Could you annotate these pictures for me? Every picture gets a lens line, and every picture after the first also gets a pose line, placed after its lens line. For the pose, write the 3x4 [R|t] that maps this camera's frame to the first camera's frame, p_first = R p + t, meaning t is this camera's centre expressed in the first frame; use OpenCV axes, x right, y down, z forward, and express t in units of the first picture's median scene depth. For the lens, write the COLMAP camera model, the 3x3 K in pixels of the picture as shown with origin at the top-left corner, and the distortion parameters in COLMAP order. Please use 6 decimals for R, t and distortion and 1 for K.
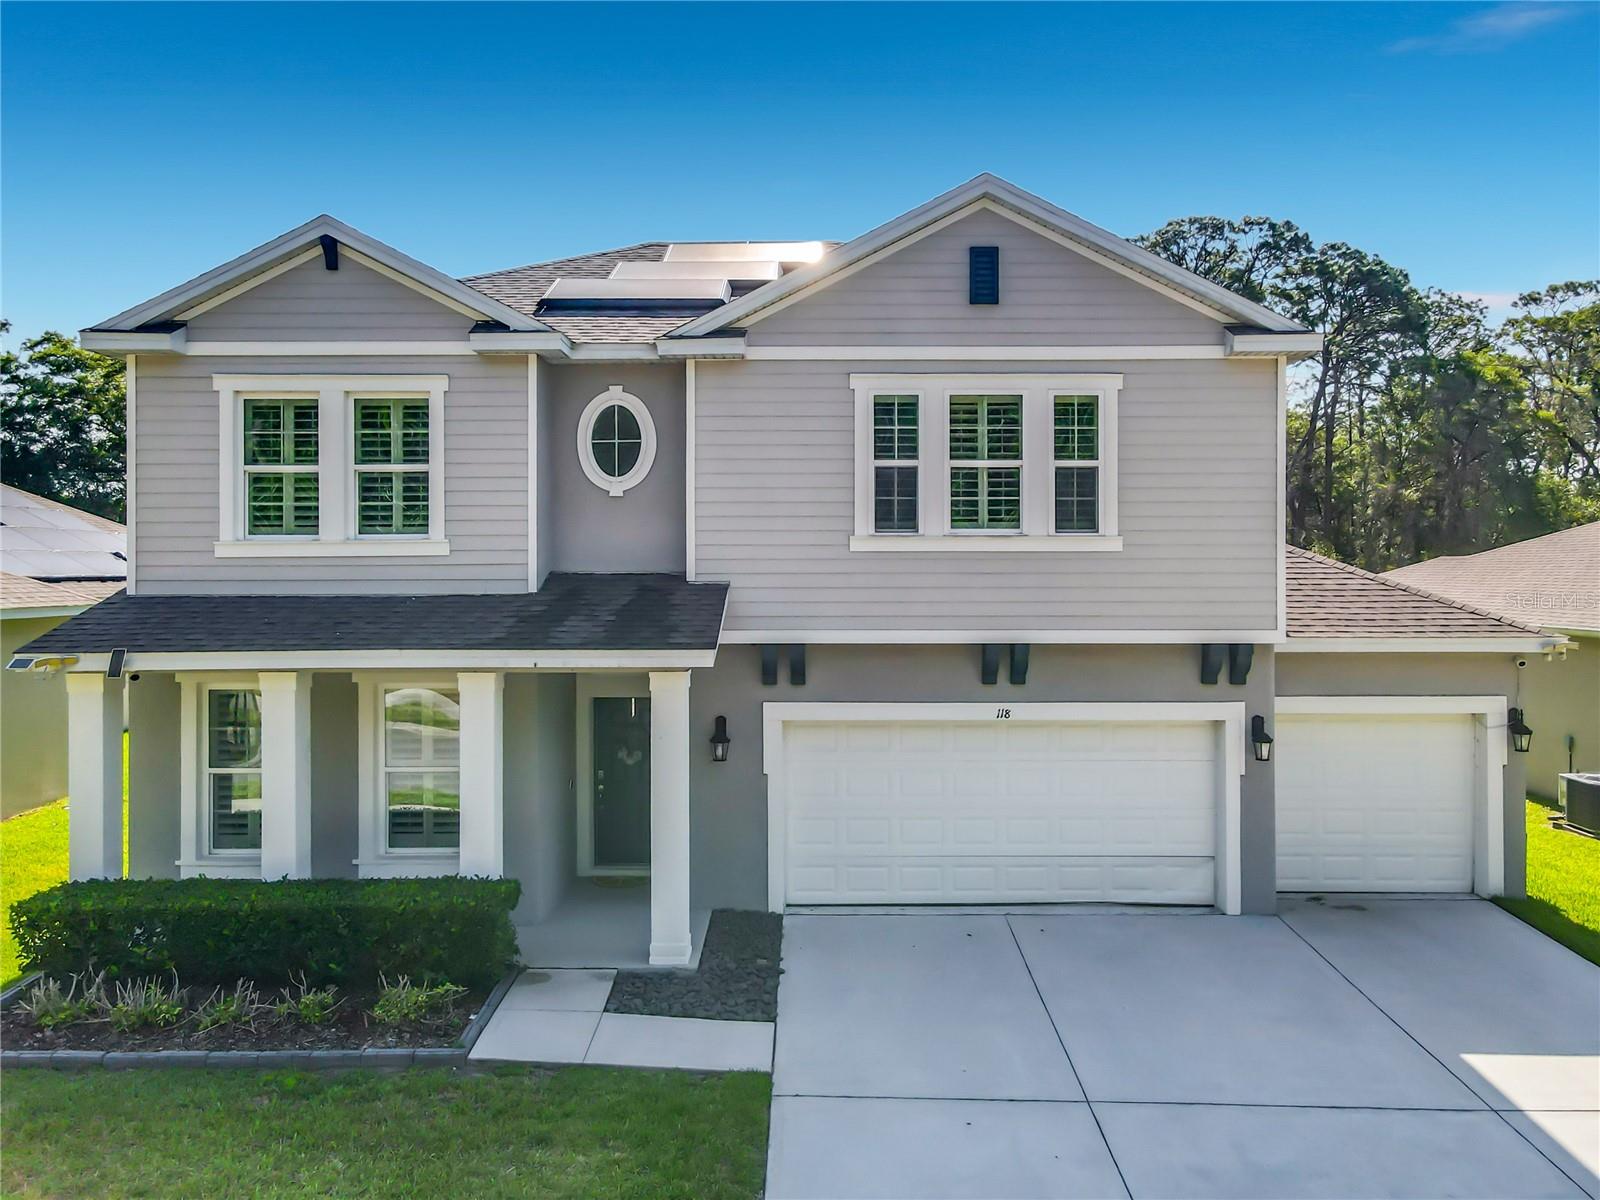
lens RADIAL K [[1169.3, 0, 798.4], [0, 1169.3, 581.9], [0, 0, 1]] dist [0.004972, 0.009231]
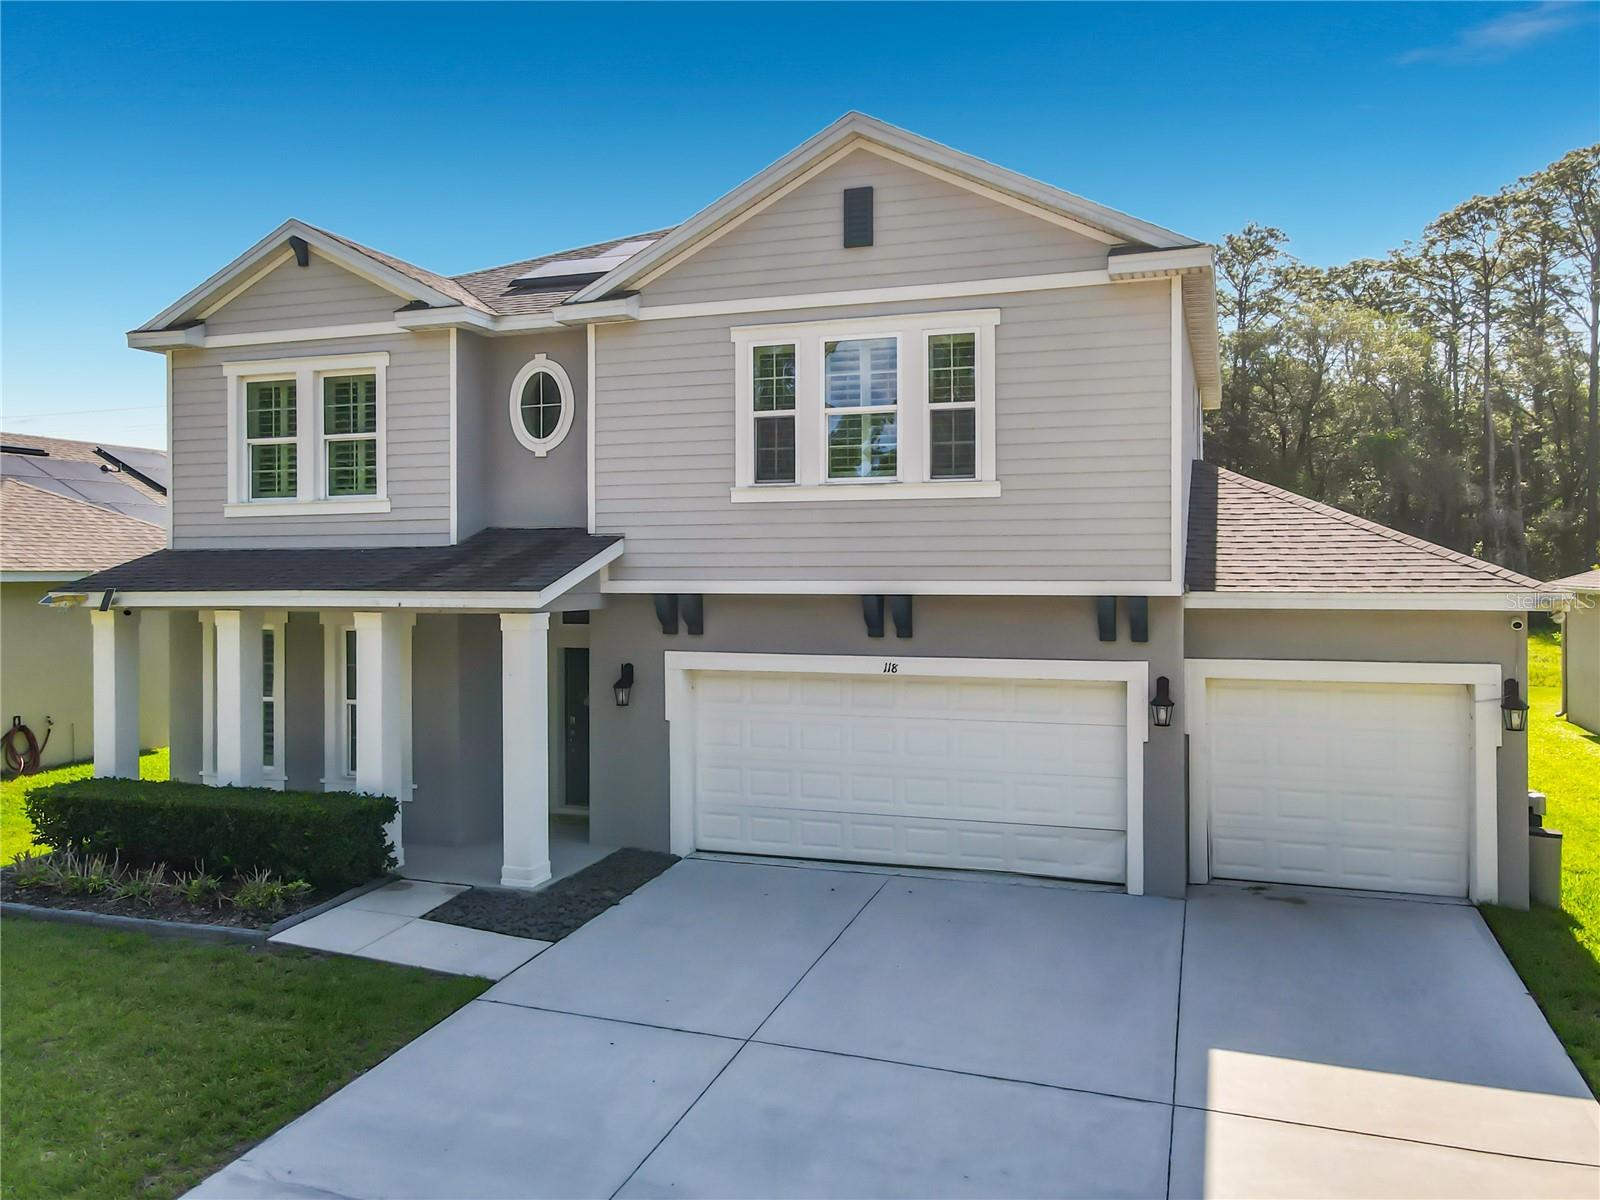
lens RADIAL K [[1166.5, 0, 800.2], [0, 1166.5, 581.4], [0, 0, 1]] dist [0.009559, 0.000836]
pose [[0.950063, 0.001809, -0.312052, 0.417044], [-0.001102, 0.999996, 0.002442, 0.039608], [0.312056, -0.001976, 0.950062, 0.058053]]
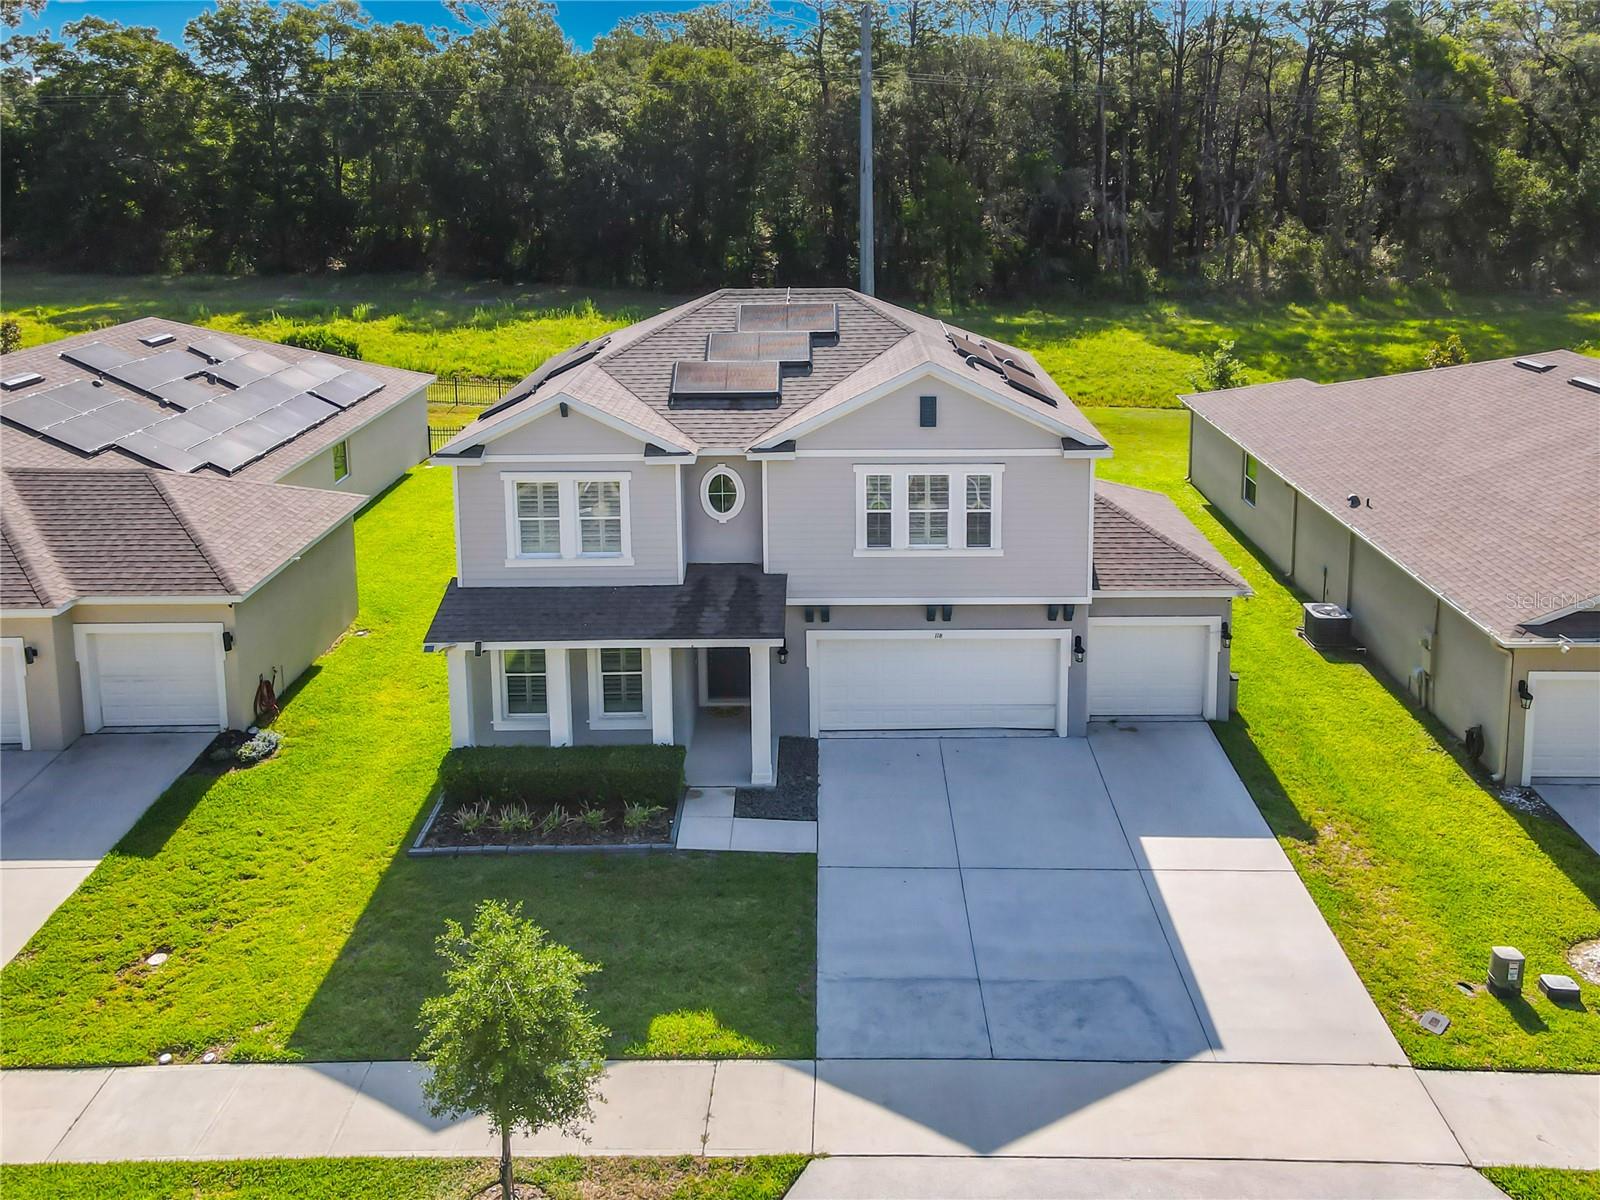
lens RADIAL K [[1197.1, 0, 829.0], [0, 1197.1, 368.0], [0, 0, 1]] dist [0.037581, 0.001732]
pose [[0.999898, -0.008293, 0.011630, -0.013742], [0.005989, 0.982584, 0.185725, -0.662413], [-0.012967, -0.185636, 0.982533, -0.776125]]
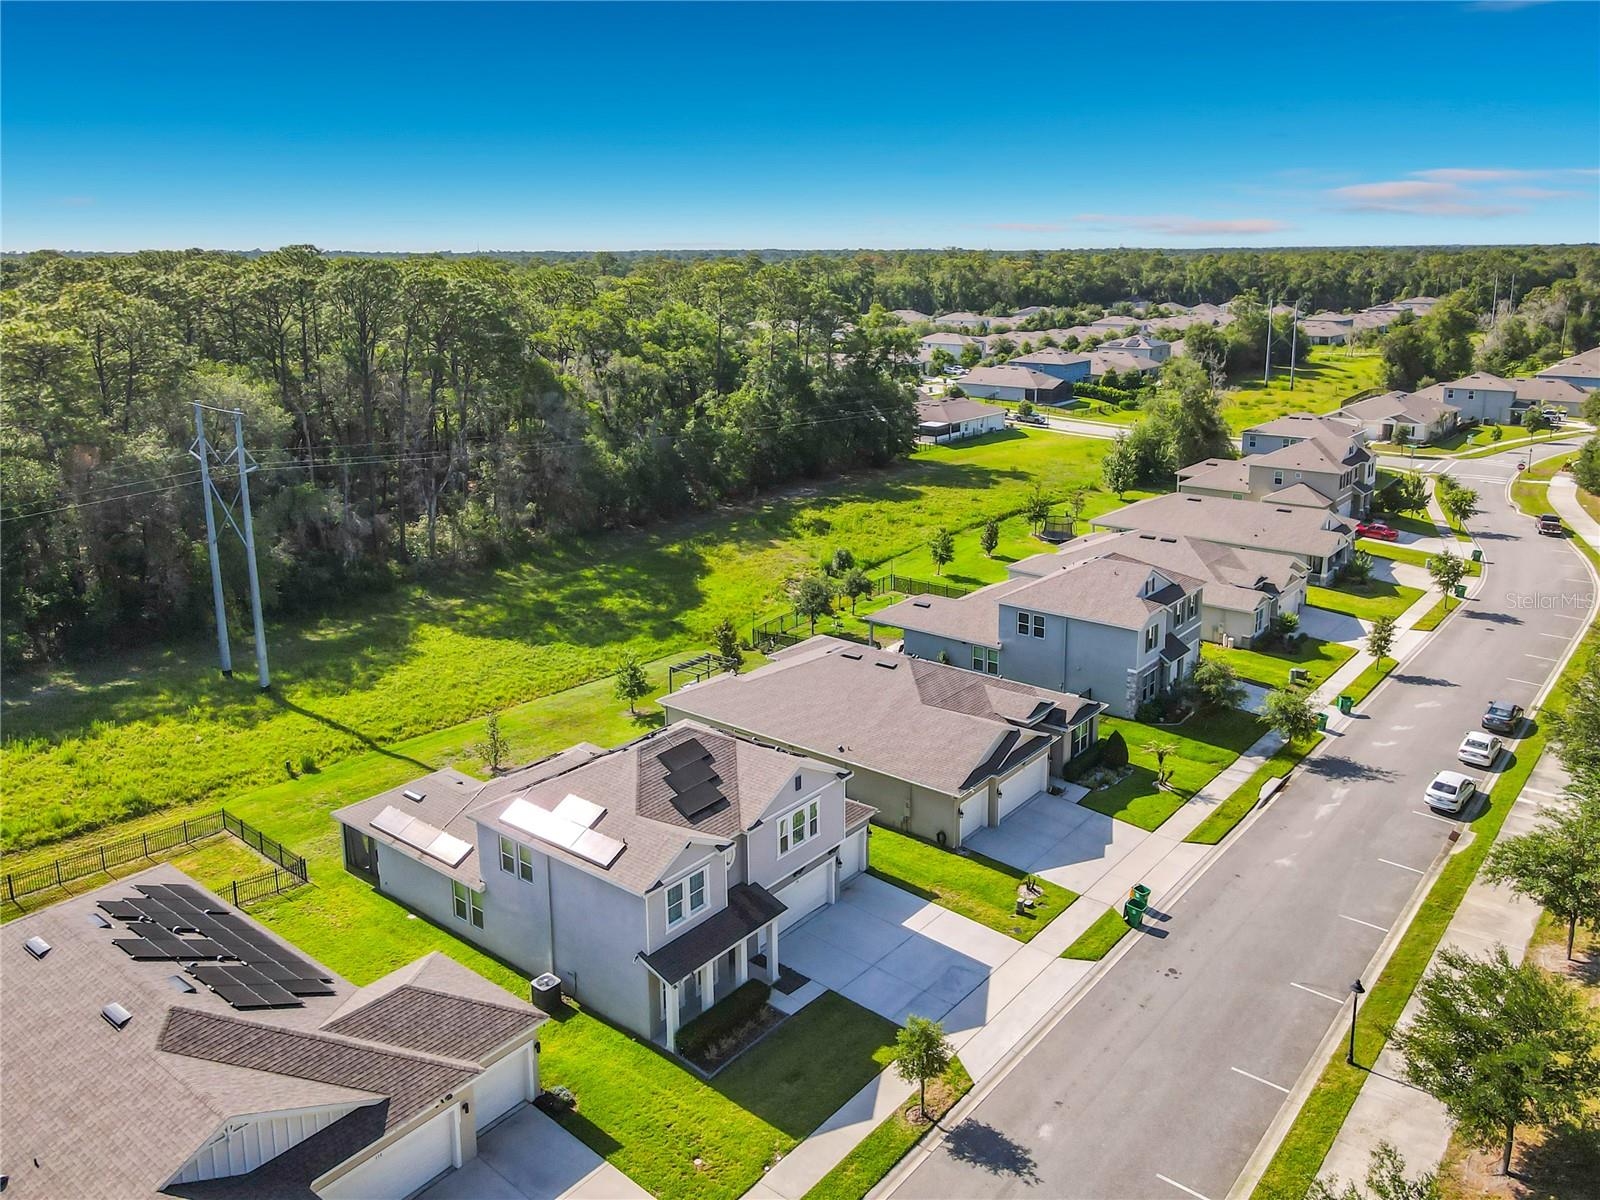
lens RADIAL K [[1214.1, 0, 839.8], [0, 1214.1, 485.1], [0, 0, 1]] dist [0.001517, 0.000195]
pose [[0.600028, -0.151614, 0.785481, -2.809416], [0.001716, 0.982118, 0.188258, -2.013387], [-0.799977, -0.111612, 0.589558, -1.402693]]
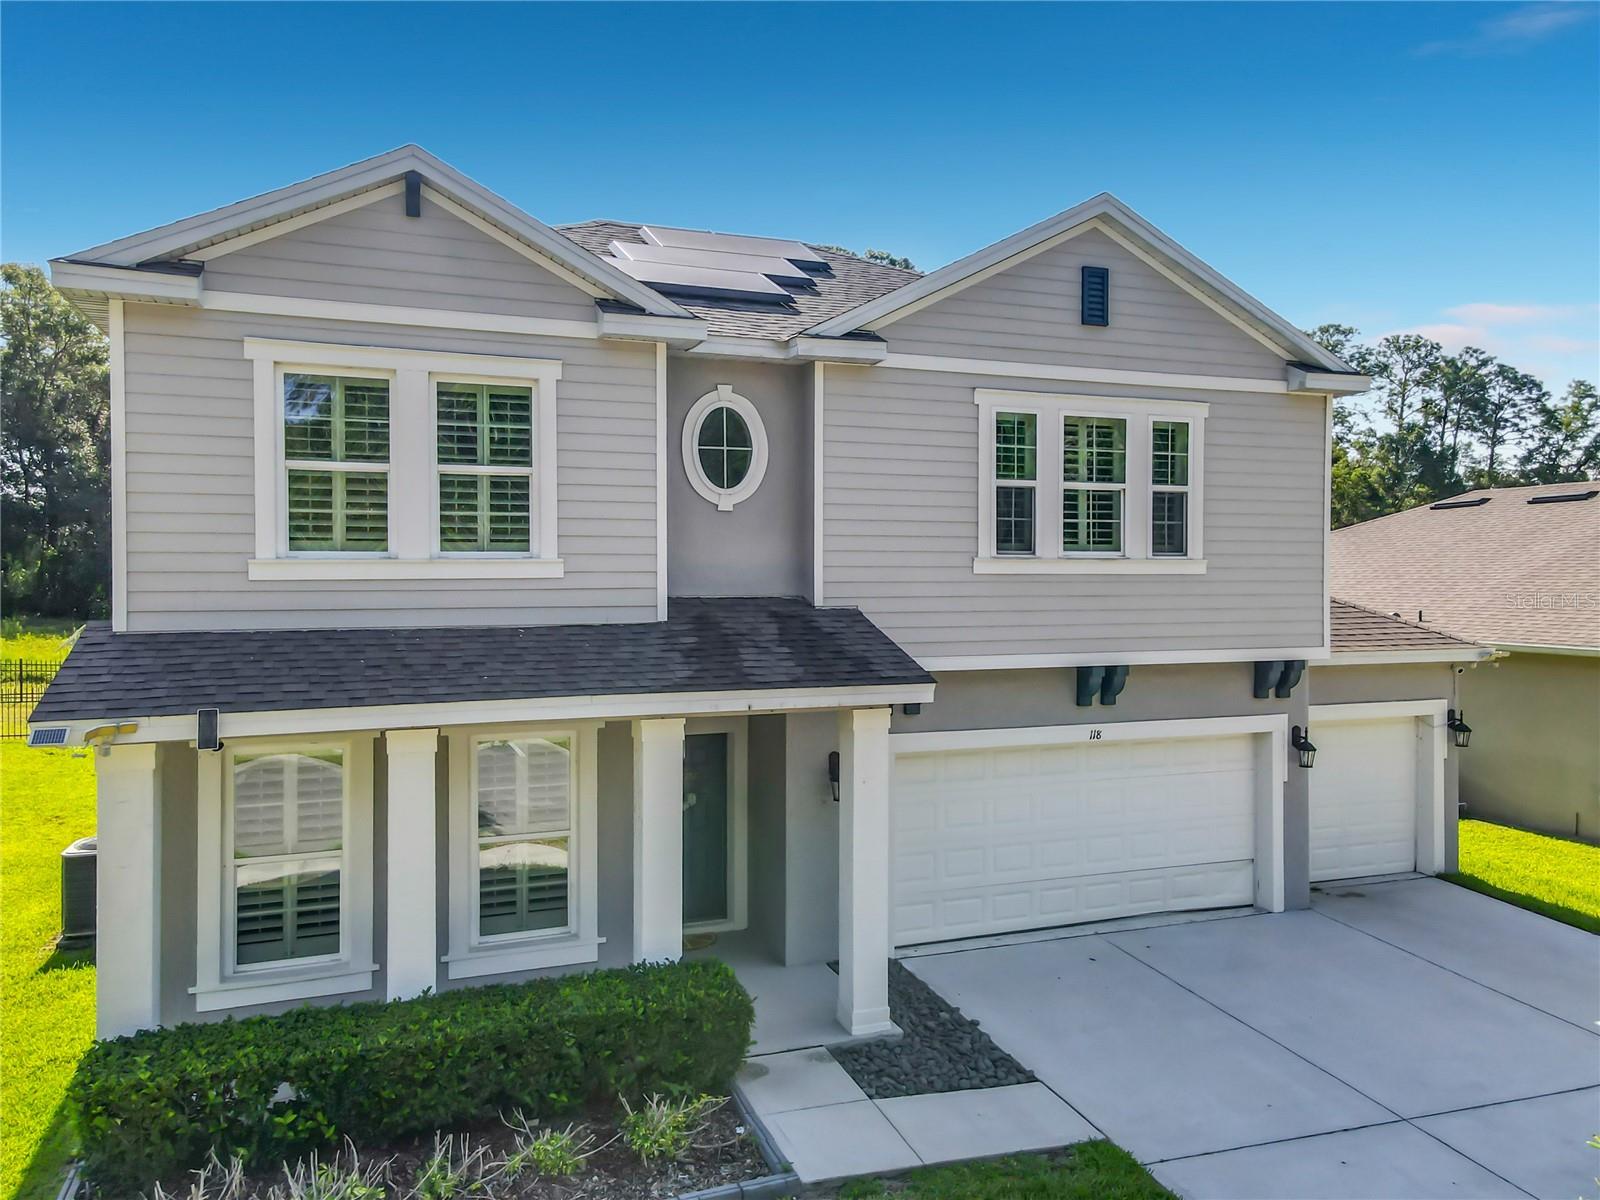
lens RADIAL K [[1164.5, 0, 800.0], [0, 1164.5, 600.0], [0, 0, 1]] dist [0.047417, 0.001021]
pose [[0.931453, -0.006283, 0.363808, -0.437892], [0.002096, 0.999927, 0.011901, -0.016319], [-0.363856, -0.010322, 0.931398, 0.161110]]
